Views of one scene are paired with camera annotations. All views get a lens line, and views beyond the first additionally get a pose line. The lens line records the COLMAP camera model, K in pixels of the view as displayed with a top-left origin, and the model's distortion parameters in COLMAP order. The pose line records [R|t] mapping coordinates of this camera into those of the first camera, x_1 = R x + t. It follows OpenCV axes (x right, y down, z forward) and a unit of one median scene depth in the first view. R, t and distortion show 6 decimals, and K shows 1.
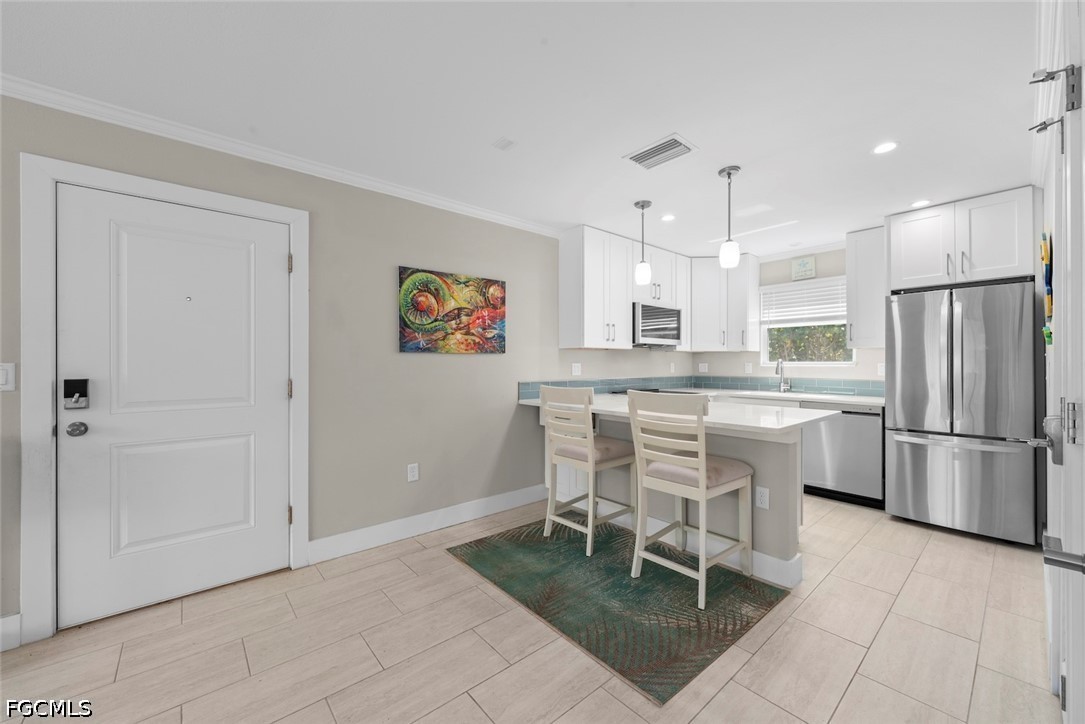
lens RADIAL K [[417.1, 0, 541.9], [0, 417.1, 363.1], [0, 0, 1]] dist [-0.001518, -0.000050]
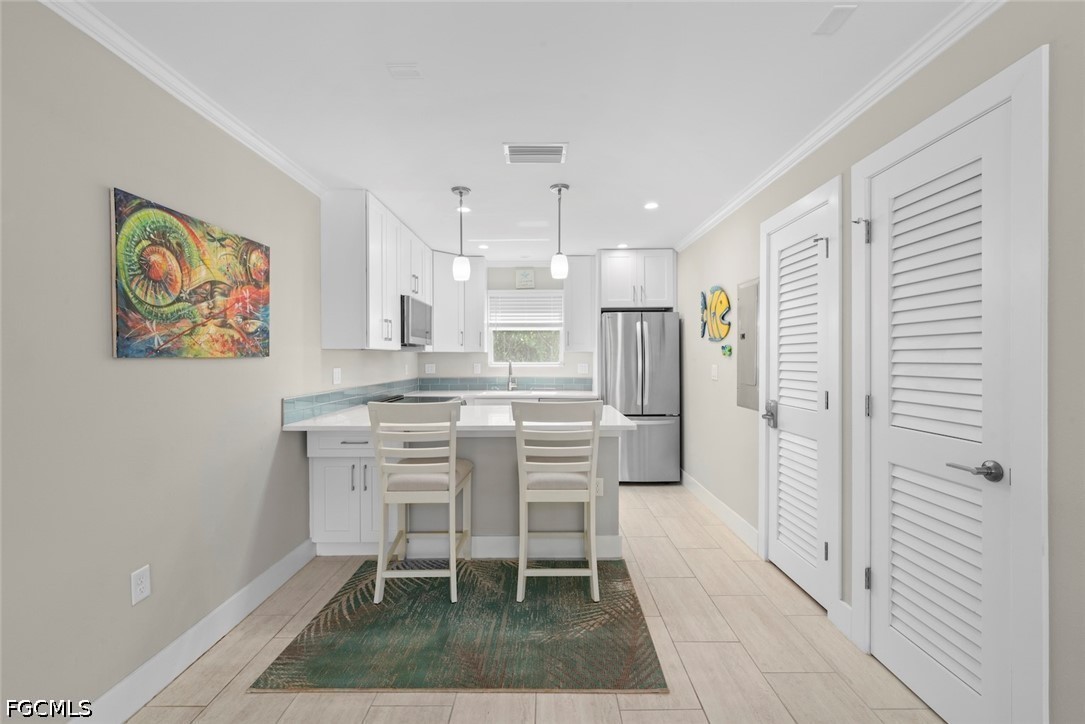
lens RADIAL K [[463.0, 0, 543.8], [0, 463.0, 361.5], [0, 0, 1]] dist [0.000930, -0.000071]
pose [[0.653081, -0.007682, 0.757249, -0.366090], [0.001273, 0.999958, 0.009047, -0.022189], [-0.757287, -0.004944, 0.653064, 0.201021]]
